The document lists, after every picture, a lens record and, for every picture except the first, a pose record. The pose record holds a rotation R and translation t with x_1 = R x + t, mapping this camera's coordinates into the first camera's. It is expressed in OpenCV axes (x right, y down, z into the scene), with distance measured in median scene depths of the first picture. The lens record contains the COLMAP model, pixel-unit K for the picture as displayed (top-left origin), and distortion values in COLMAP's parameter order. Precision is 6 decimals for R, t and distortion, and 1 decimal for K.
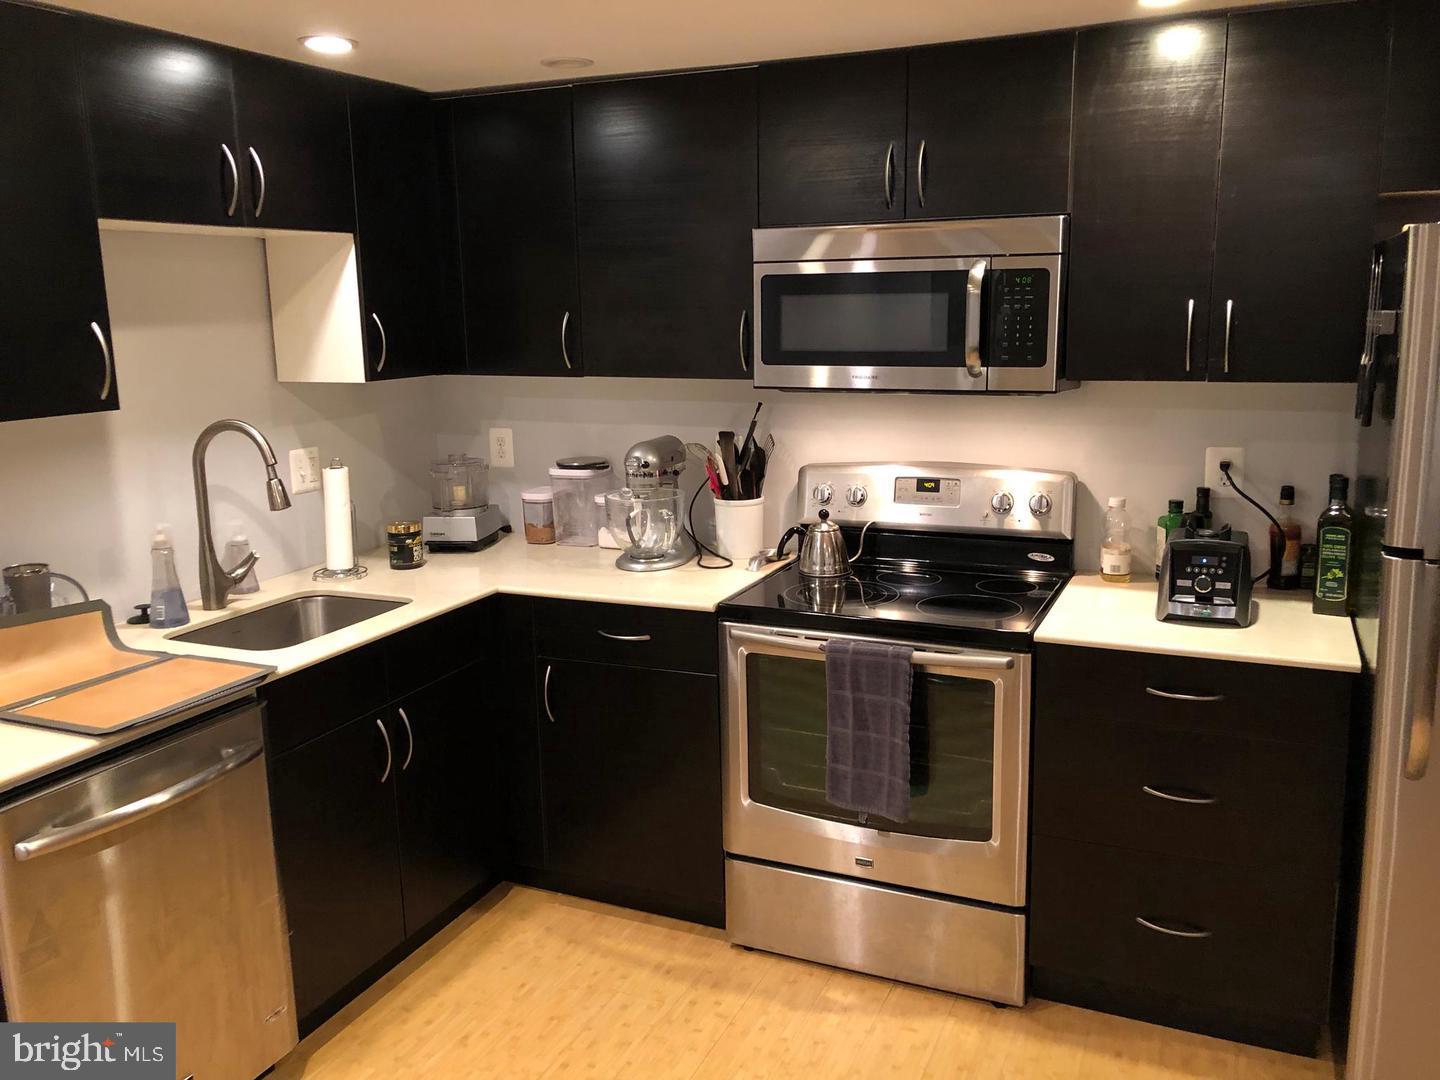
lens RADIAL K [[1176.5, 0, 726.9], [0, 1176.5, 520.5], [0, 0, 1]] dist [0.015770, -0.017967]
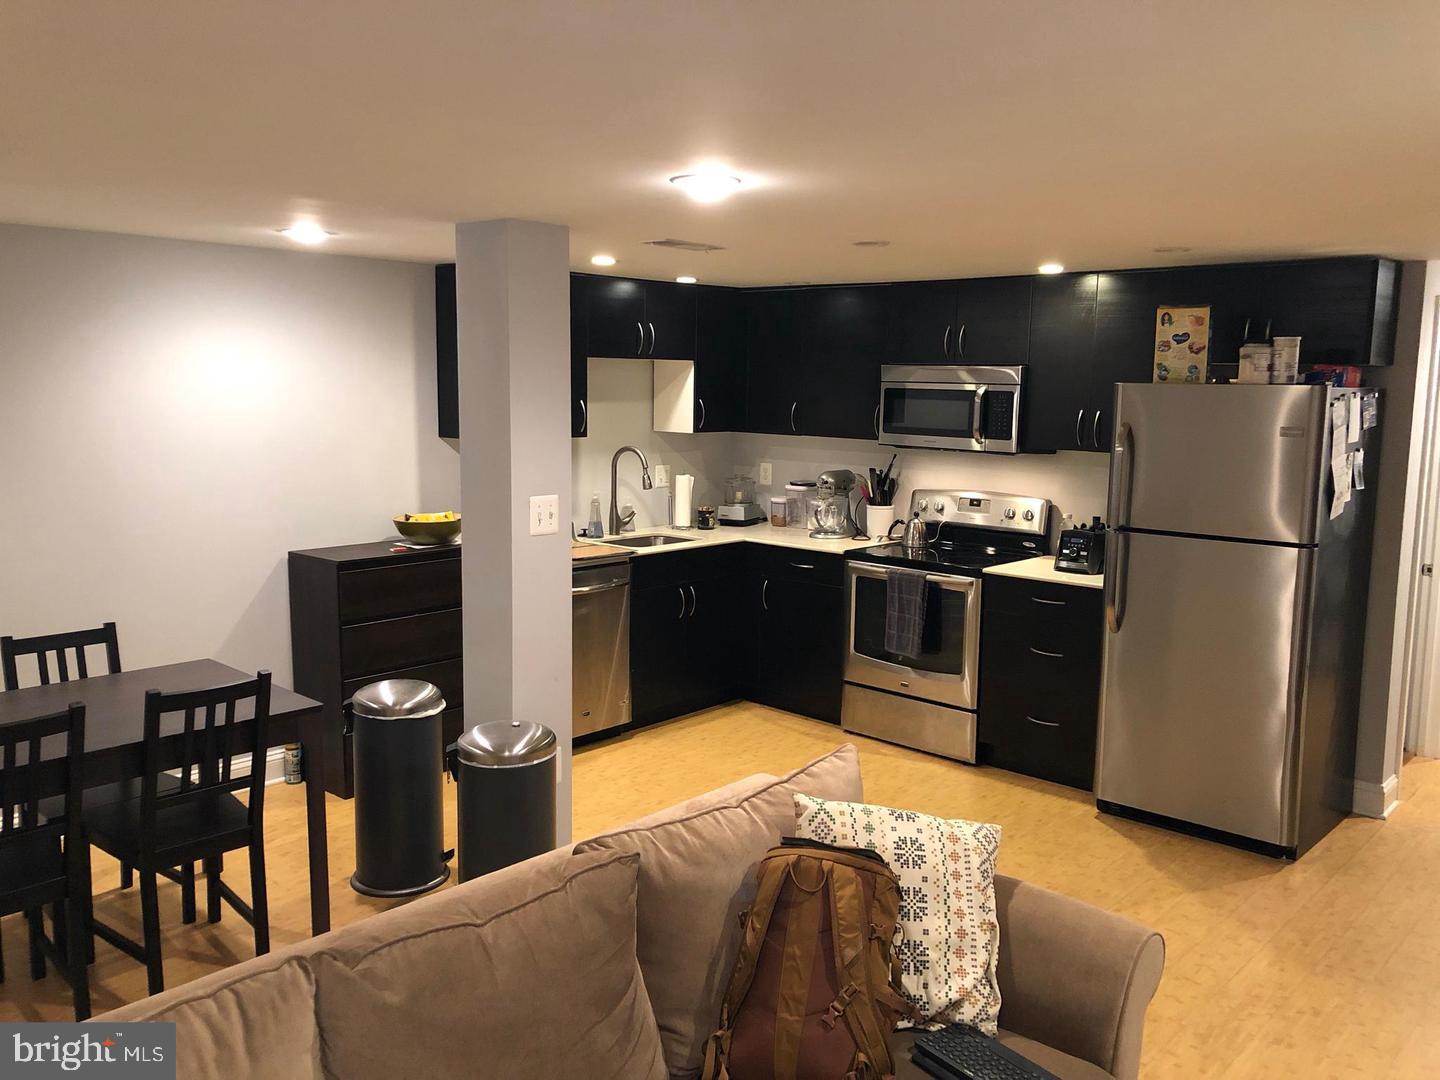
lens RADIAL K [[1176.5, 0, 720.8], [0, 1176.5, 533.7], [0, 0, 1]] dist [0.015770, -0.017967]
pose [[0.946579, 0.074237, -0.313811, 0.398286], [-0.090923, 0.995100, -0.038853, 0.133507], [0.309388, 0.065310, 0.948690, -0.920704]]
